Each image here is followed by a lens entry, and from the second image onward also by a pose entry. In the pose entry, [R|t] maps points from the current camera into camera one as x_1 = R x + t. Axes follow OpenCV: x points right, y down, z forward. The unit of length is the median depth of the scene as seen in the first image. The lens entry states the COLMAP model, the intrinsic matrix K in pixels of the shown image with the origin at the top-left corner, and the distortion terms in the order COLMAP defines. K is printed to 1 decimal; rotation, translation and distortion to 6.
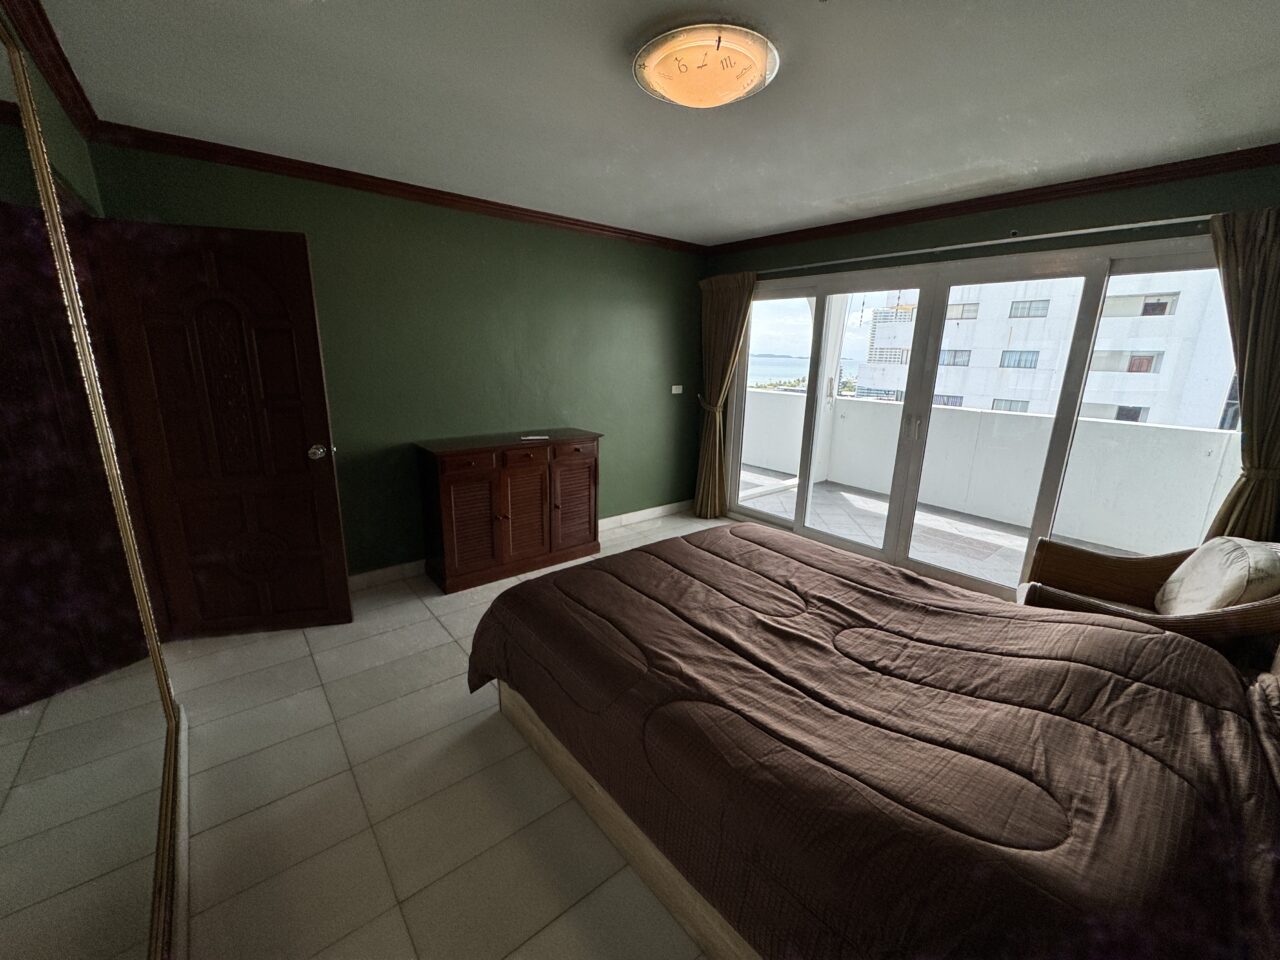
lens RADIAL K [[512.1, 0, 642.2], [0, 512.1, 479.3], [0, 0, 1]] dist [-0.005356, 0.000393]
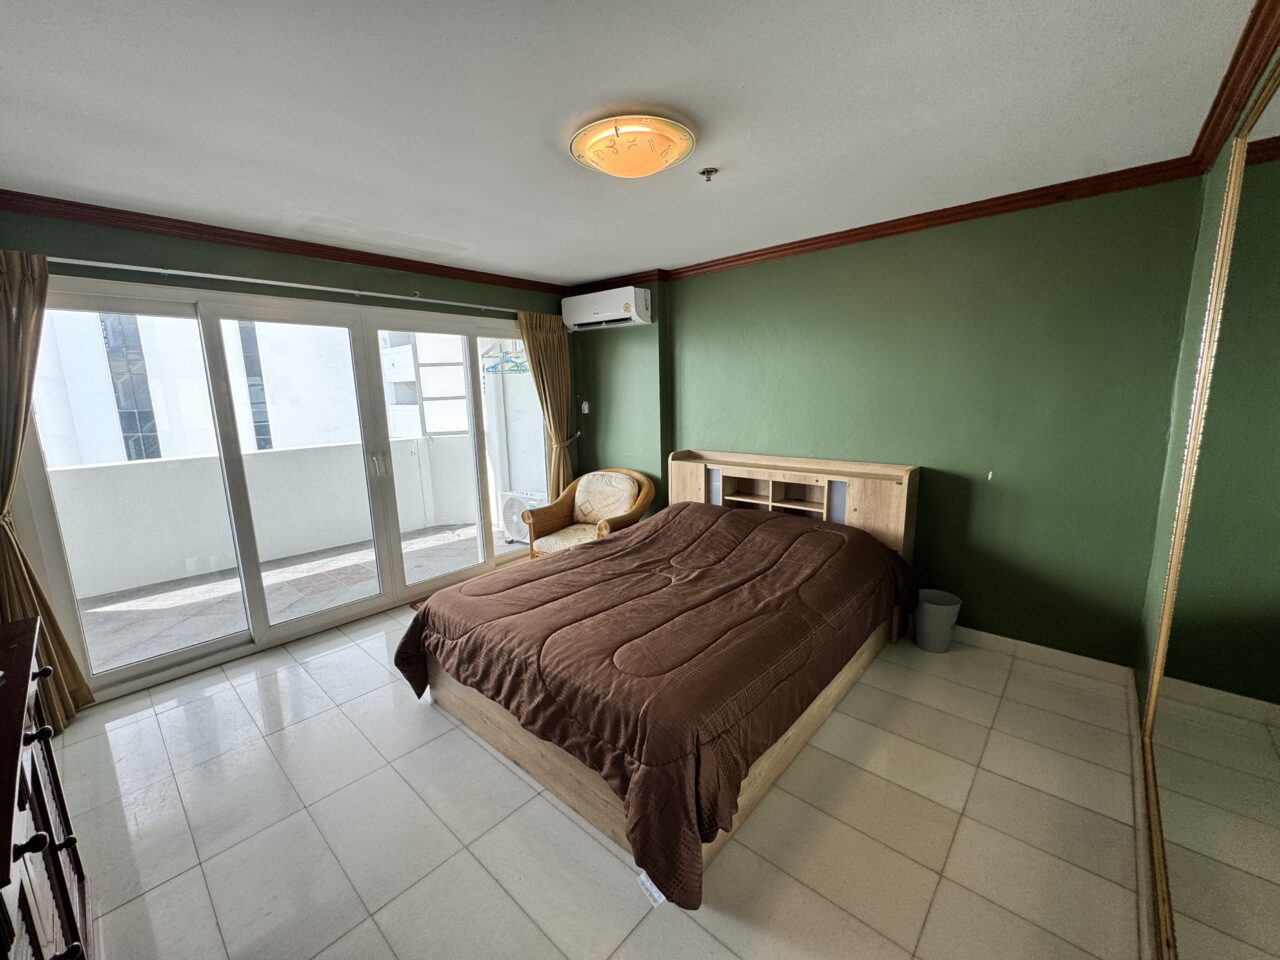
lens RADIAL K [[512.1, 0, 636.4], [0, 512.1, 480.1], [0, 0, 1]] dist [-0.005356, 0.000393]
pose [[-0.139073, -0.191394, 0.971611, -0.866027], [0.260570, 0.939498, 0.222365, -0.267707], [-0.955386, 0.284098, -0.080788, 0.985400]]
